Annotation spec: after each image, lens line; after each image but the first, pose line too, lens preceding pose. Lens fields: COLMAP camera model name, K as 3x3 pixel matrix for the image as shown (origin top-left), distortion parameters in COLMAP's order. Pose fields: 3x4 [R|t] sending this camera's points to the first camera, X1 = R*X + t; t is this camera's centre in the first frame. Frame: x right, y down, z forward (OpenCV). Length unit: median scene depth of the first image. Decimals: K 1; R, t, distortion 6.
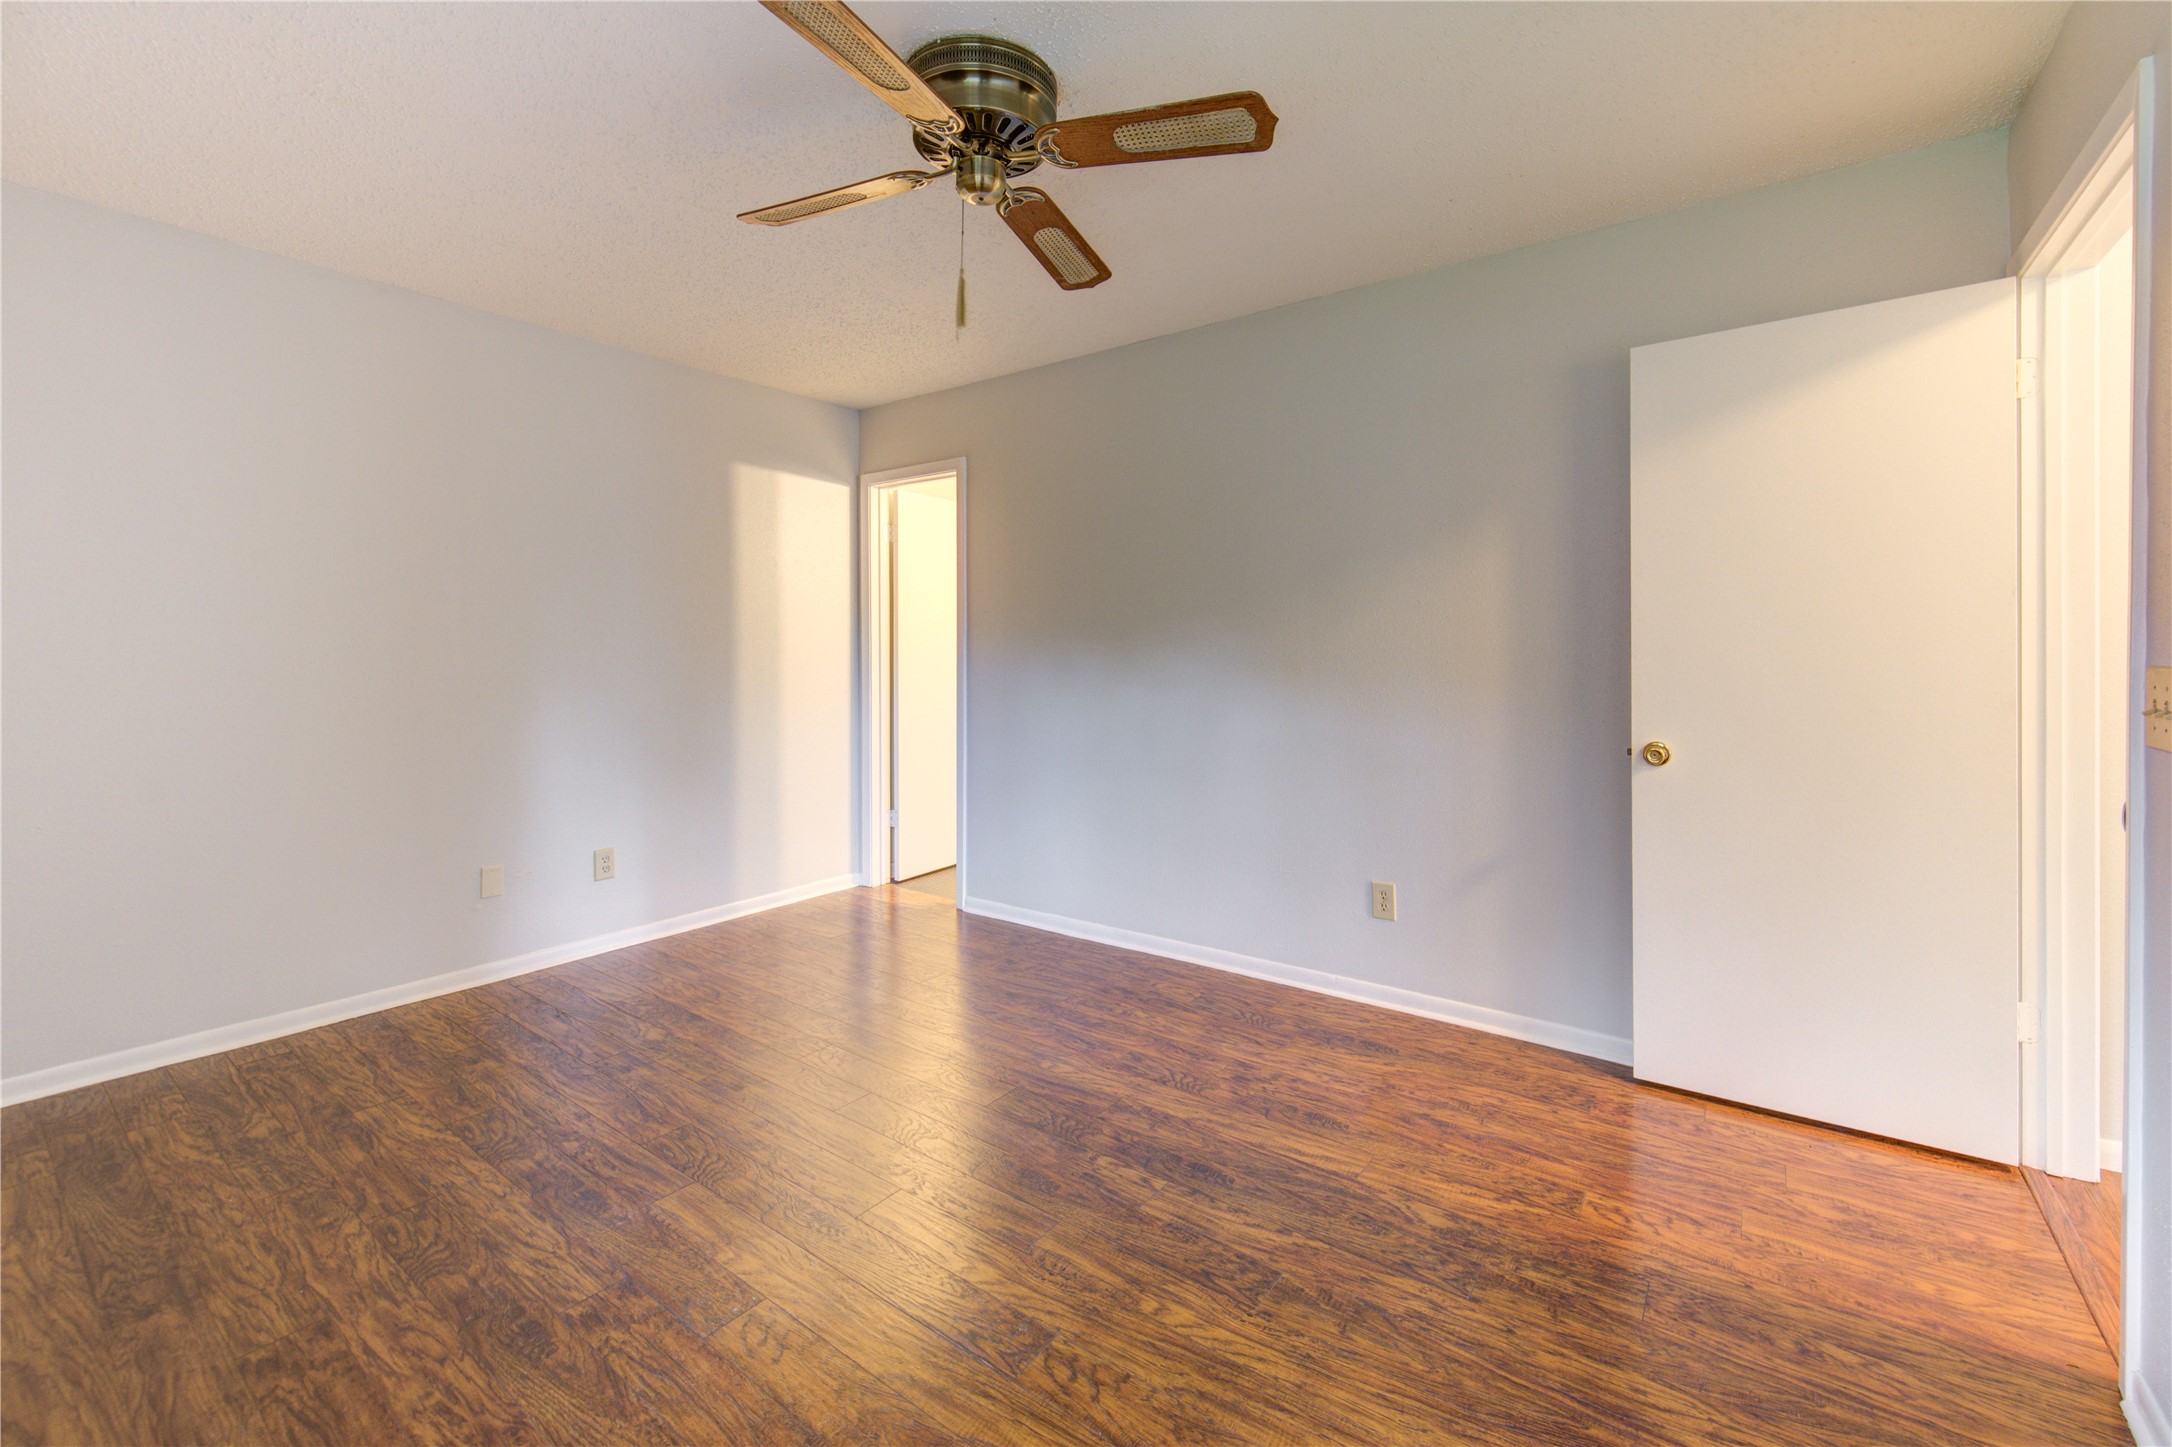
lens RADIAL K [[889.4, 0, 1099.4], [0, 889.4, 660.5], [0, 0, 1]] dist [0.000106, -0.005329]
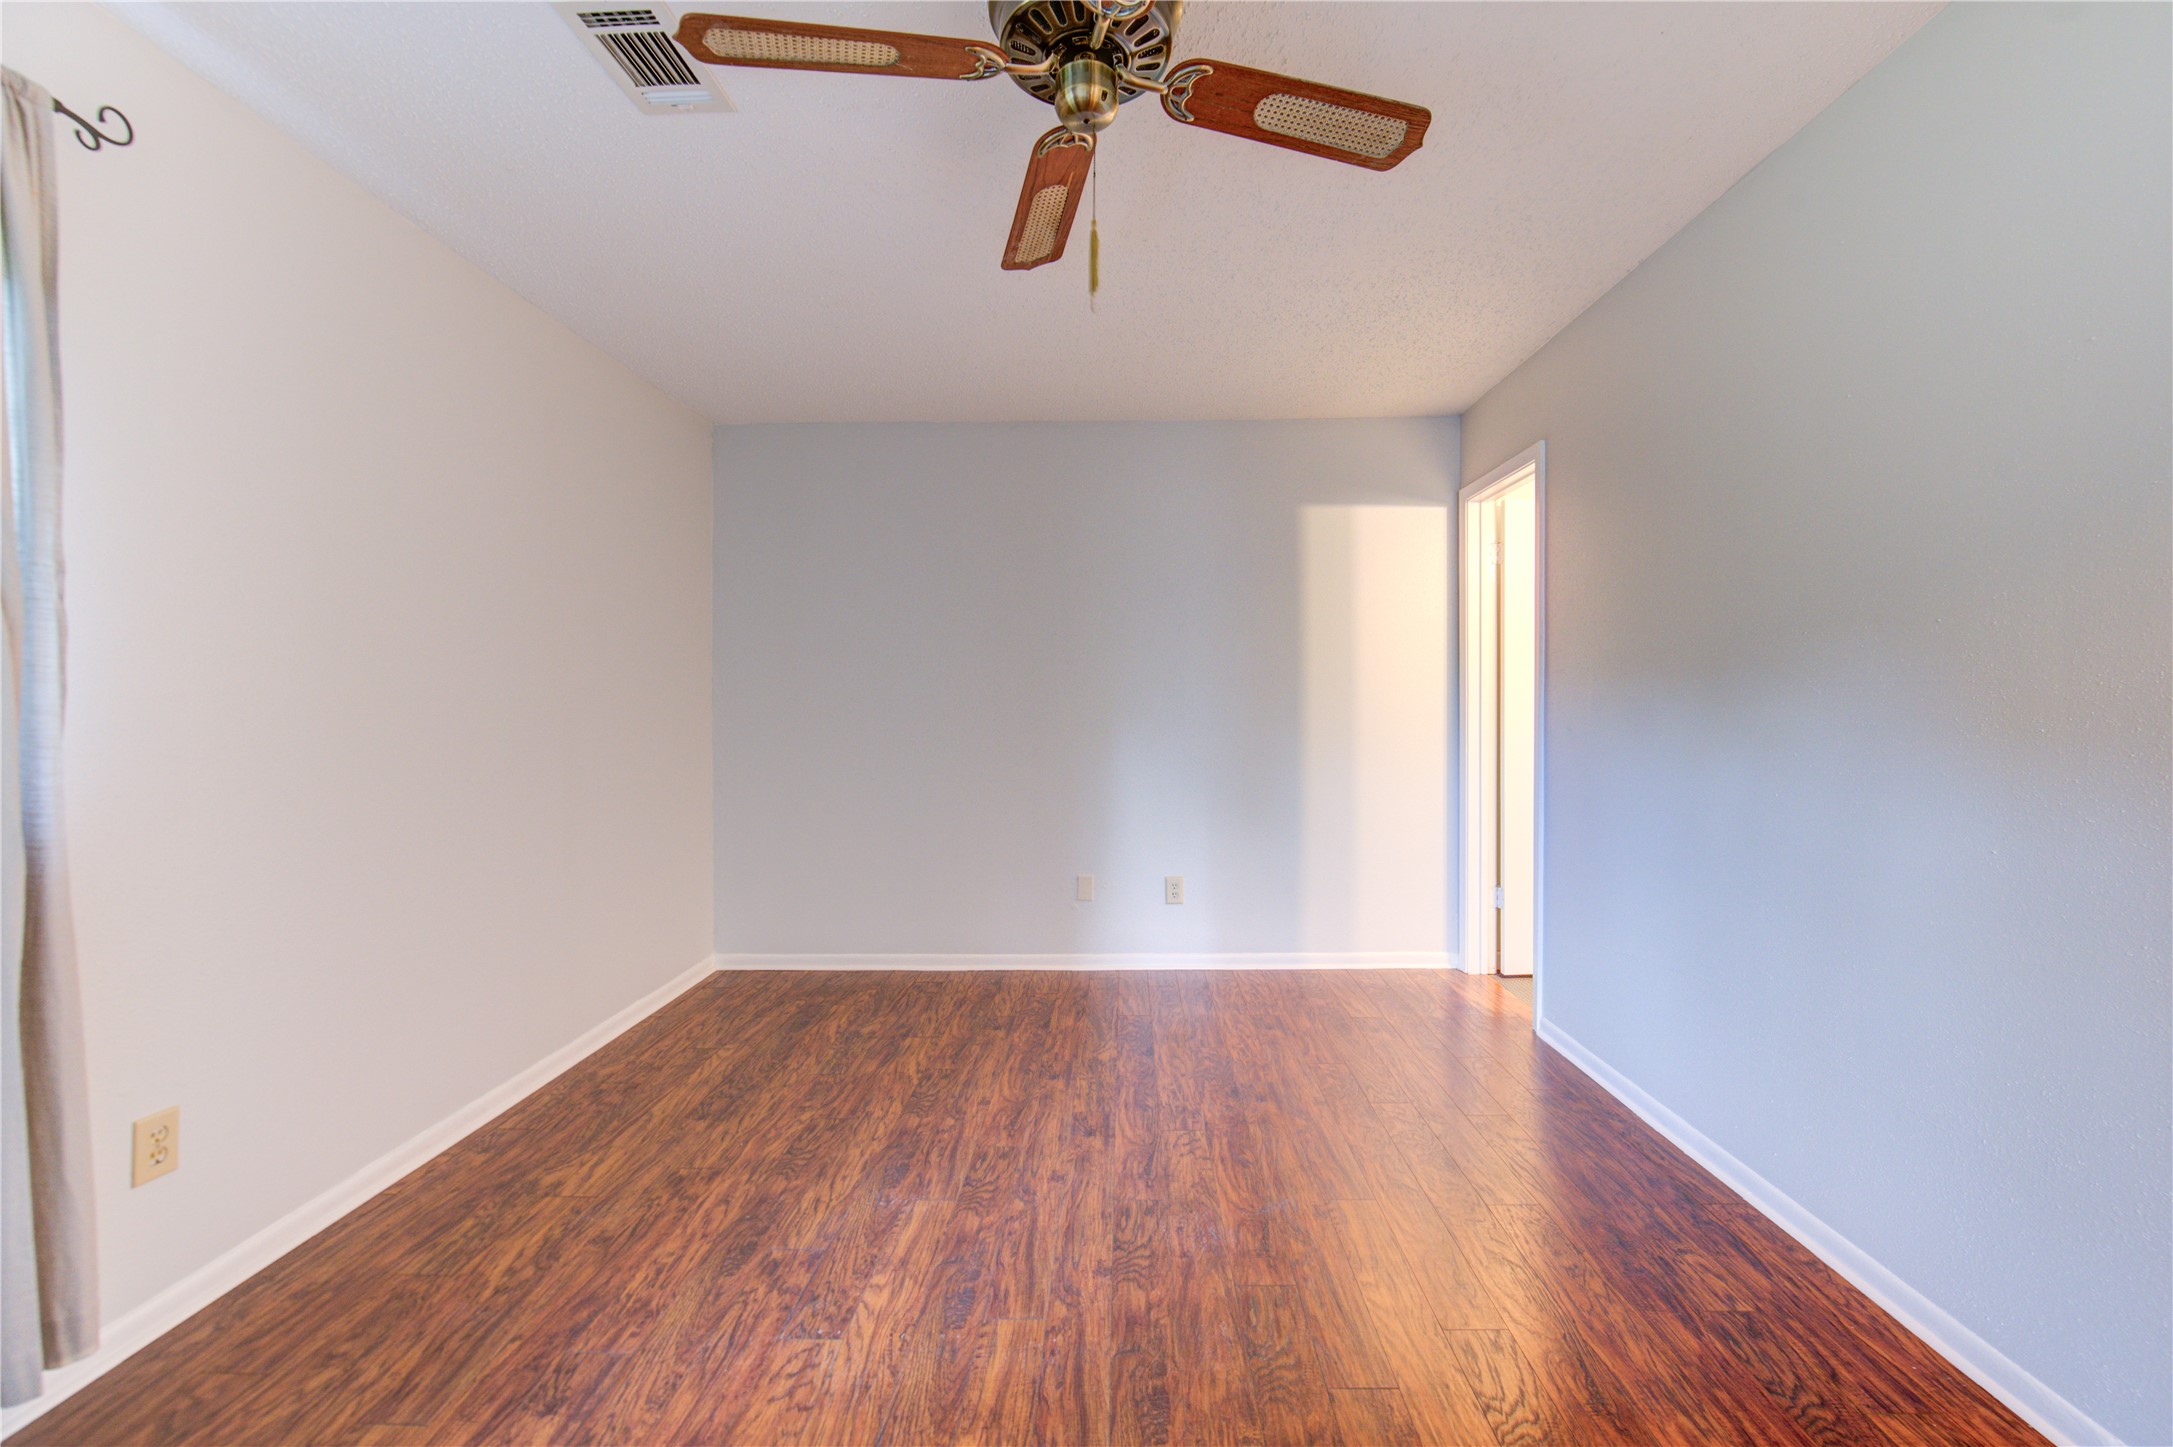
lens RADIAL K [[860.4, 0, 1110.1], [0, 860.4, 716.4], [0, 0, 1]] dist [-0.007746, -0.002196]
pose [[0.575879, 0.012291, -0.817443, 0.432705], [0.000594, 0.999880, 0.015453, -0.007980], [0.817535, -0.009385, 0.575802, 0.503972]]
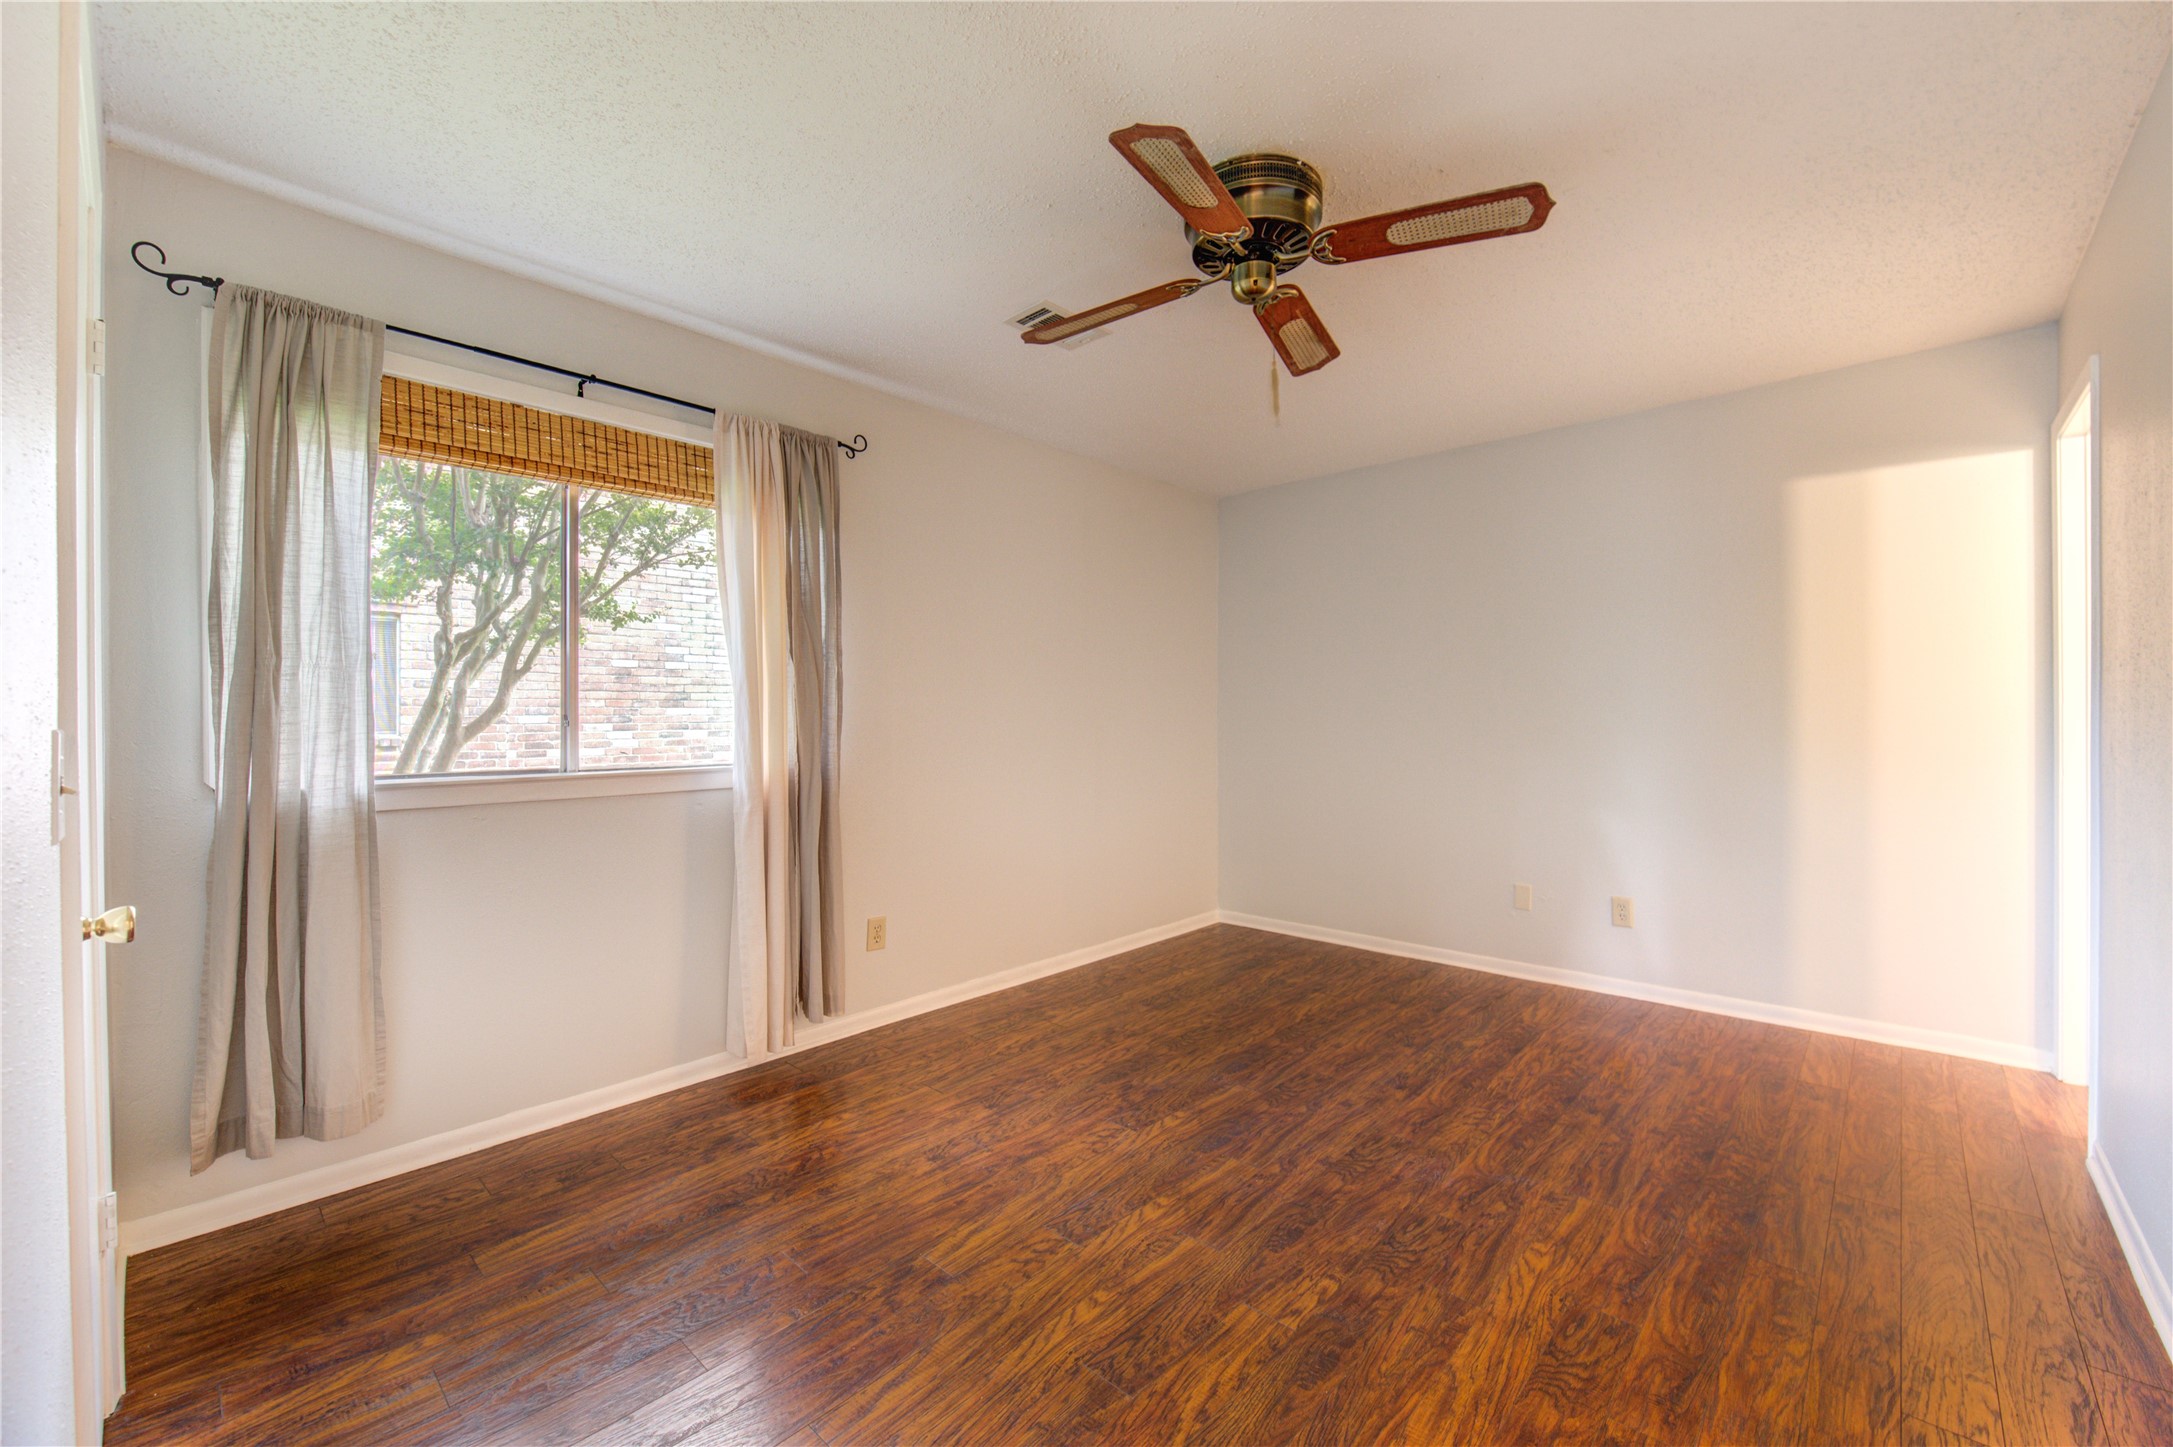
lens RADIAL K [[870.5, 0, 1122.8], [0, 870.5, 718.6], [0, 0, 1]] dist [0.002205, -0.007851]
pose [[-0.100529, 0.003892, -0.994927, 0.828337], [0.002481, 0.999990, 0.003661, -0.006916], [0.994931, -0.002100, -0.100537, 0.821924]]
